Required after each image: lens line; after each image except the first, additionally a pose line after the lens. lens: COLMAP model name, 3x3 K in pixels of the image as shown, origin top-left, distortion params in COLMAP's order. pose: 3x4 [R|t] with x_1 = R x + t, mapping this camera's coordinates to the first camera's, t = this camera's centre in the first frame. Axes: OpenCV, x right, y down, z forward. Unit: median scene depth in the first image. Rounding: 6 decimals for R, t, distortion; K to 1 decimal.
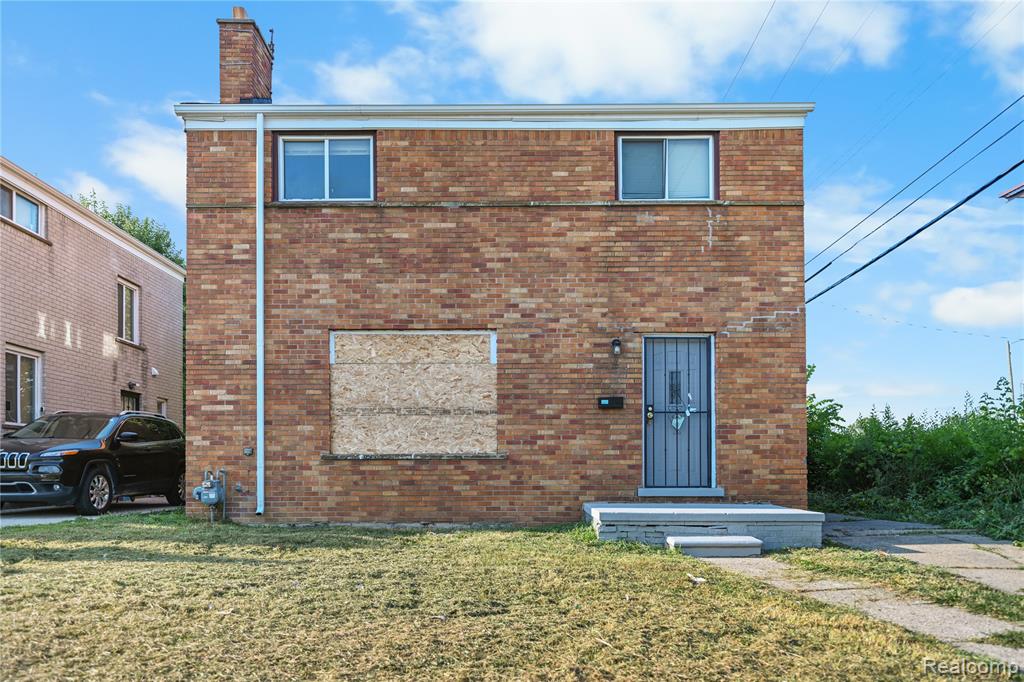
lens RADIAL K [[703.0, 0, 511.6], [0, 703.0, 340.3], [0, 0, 1]] dist [-0.001386, -0.003866]
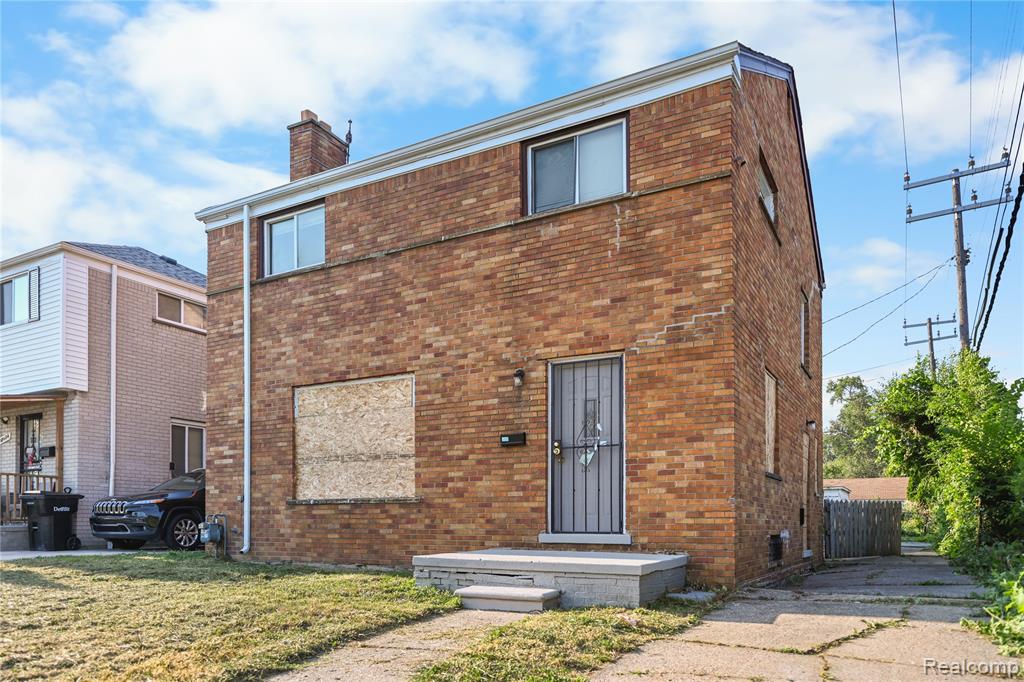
lens RADIAL K [[715.2, 0, 511.7], [0, 715.2, 389.8], [0, 0, 1]] dist [-0.002510, -0.003003]
pose [[0.872262, -0.086257, -0.481371, 0.579343], [0.086893, 0.995996, -0.021020, 0.042629], [0.481257, -0.023492, 0.876265, 0.182395]]
